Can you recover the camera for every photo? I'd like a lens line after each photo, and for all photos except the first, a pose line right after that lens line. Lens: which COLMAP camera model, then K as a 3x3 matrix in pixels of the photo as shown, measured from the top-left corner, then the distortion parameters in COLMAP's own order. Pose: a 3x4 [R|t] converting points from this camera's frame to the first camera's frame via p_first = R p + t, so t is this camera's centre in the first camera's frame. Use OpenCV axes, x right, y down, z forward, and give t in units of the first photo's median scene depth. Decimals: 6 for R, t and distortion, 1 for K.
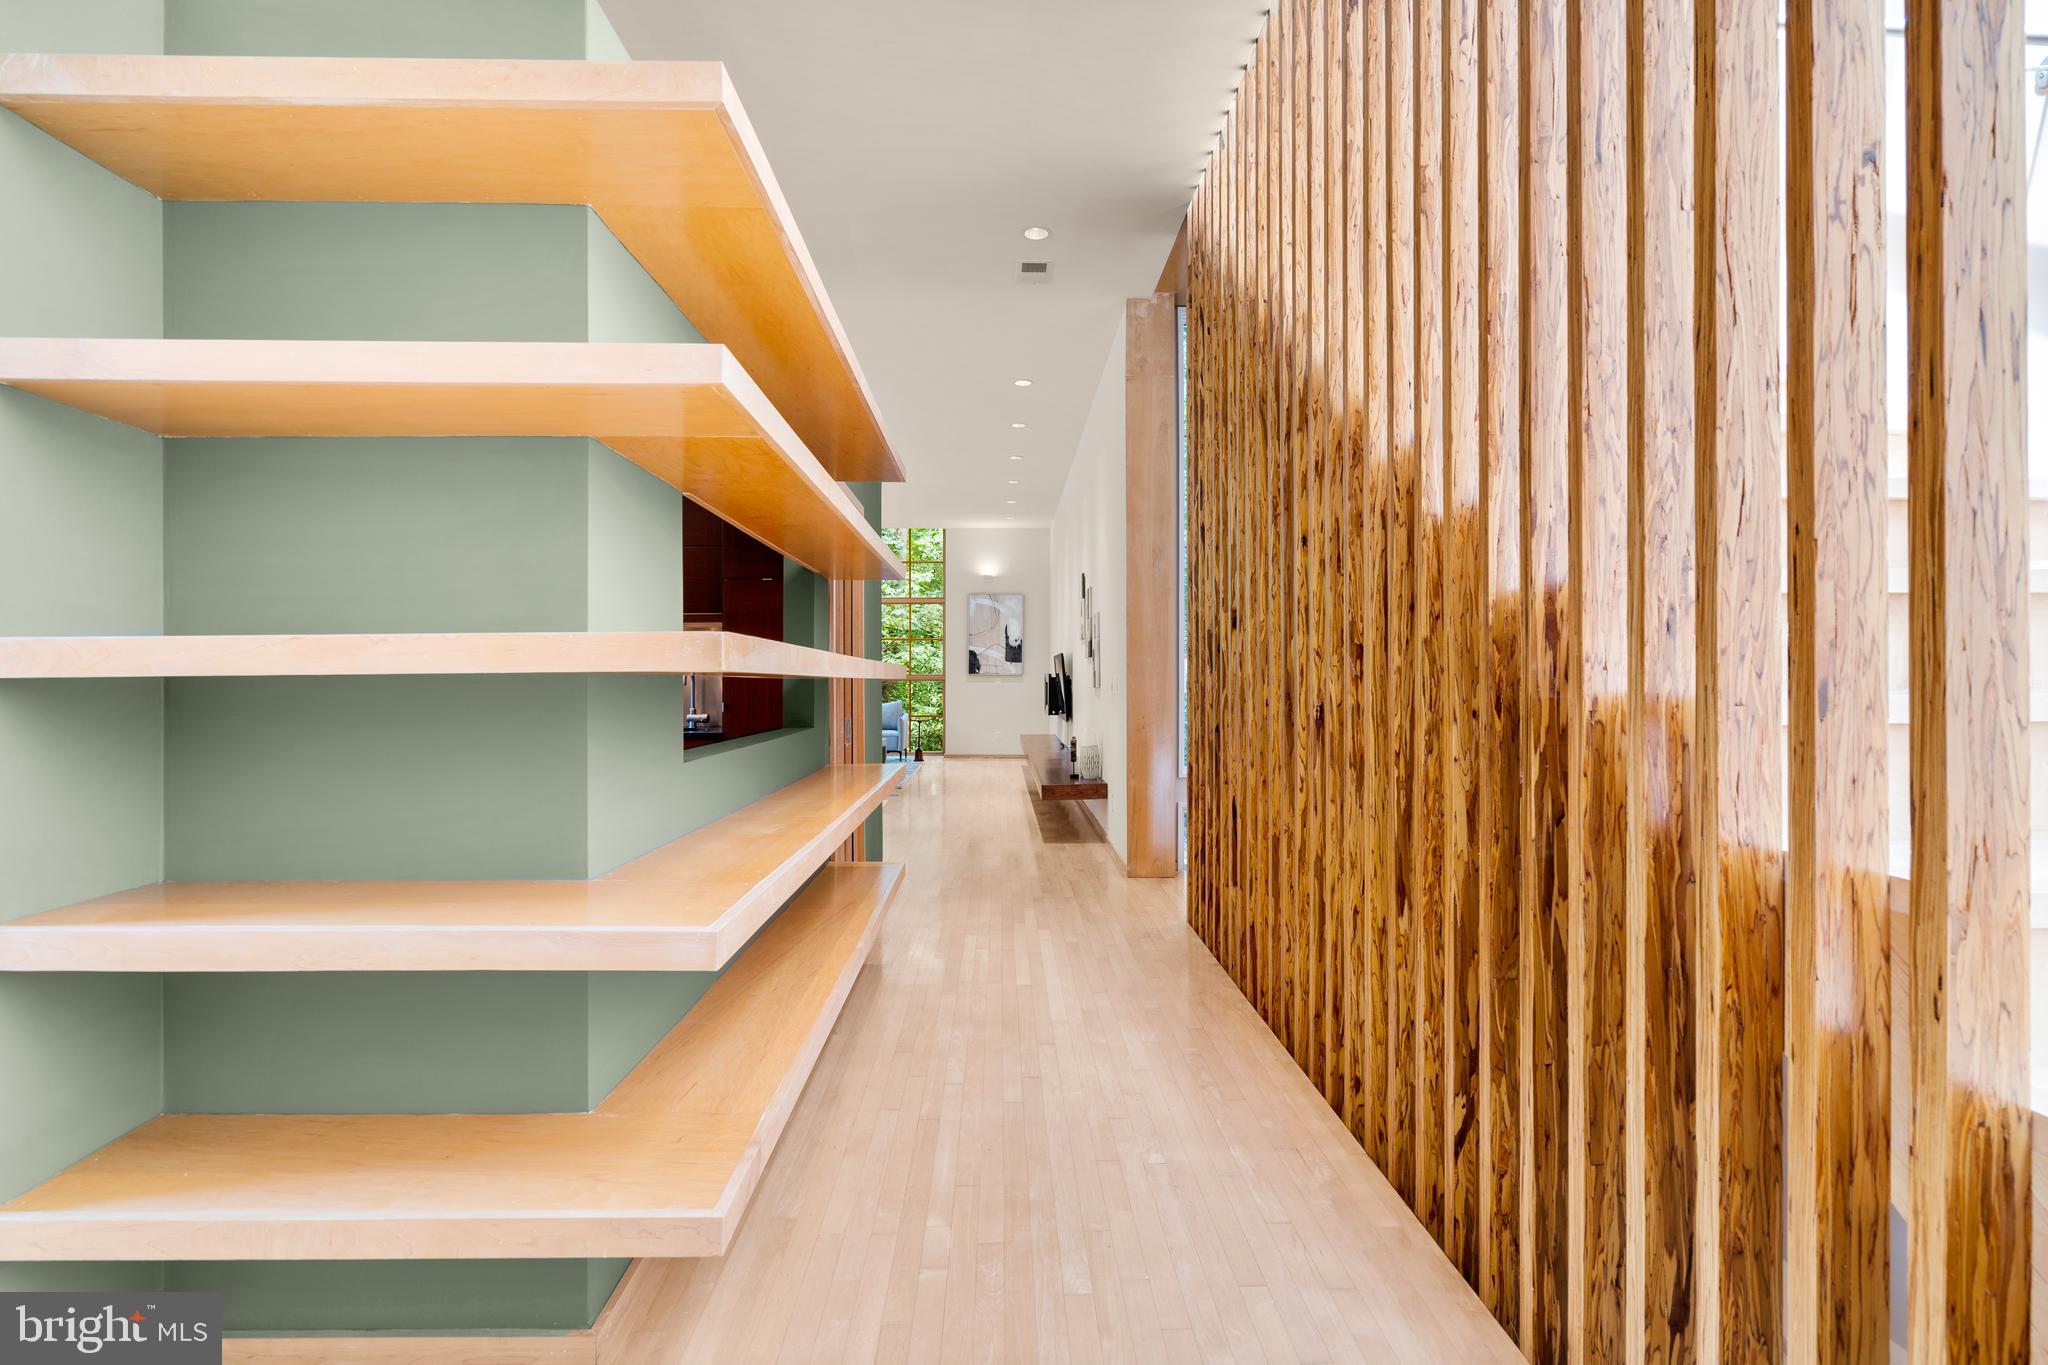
lens RADIAL K [[946.4, 0, 1020.1], [0, 946.4, 675.5], [0, 0, 1]] dist [-0.001906, 0.000567]
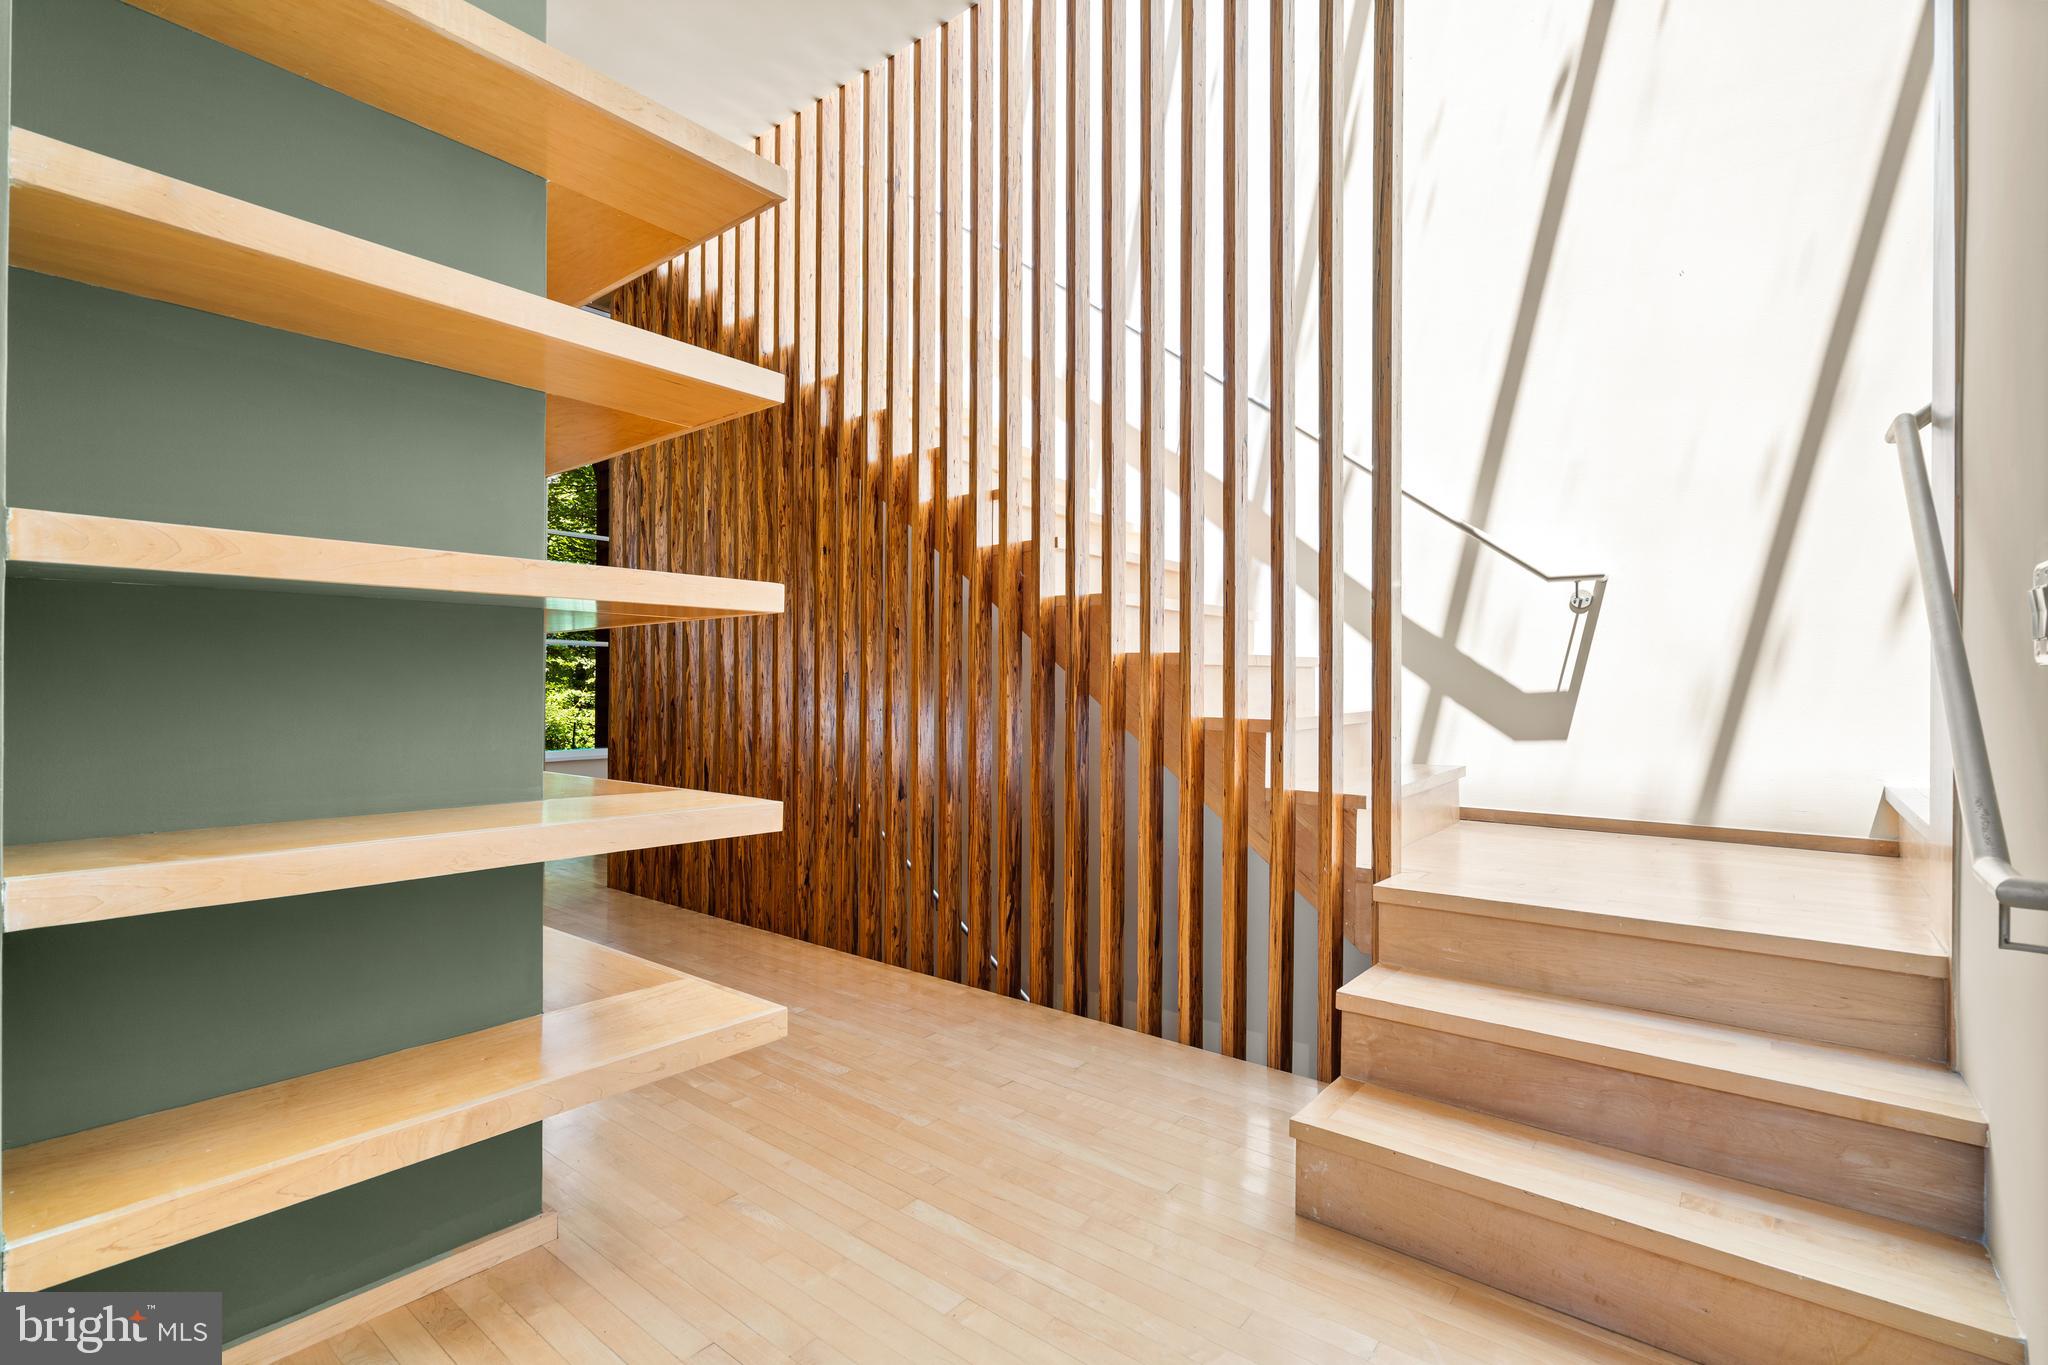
lens RADIAL K [[946.4, 0, 1027.5], [0, 946.4, 697.3], [0, 0, 1]] dist [-0.001906, 0.000567]
pose [[0.629937, 0.000631, 0.776646, -0.898076], [-0.006562, 0.999968, 0.004510, 0.088178], [-0.776618, -0.007937, 0.629921, -0.099747]]
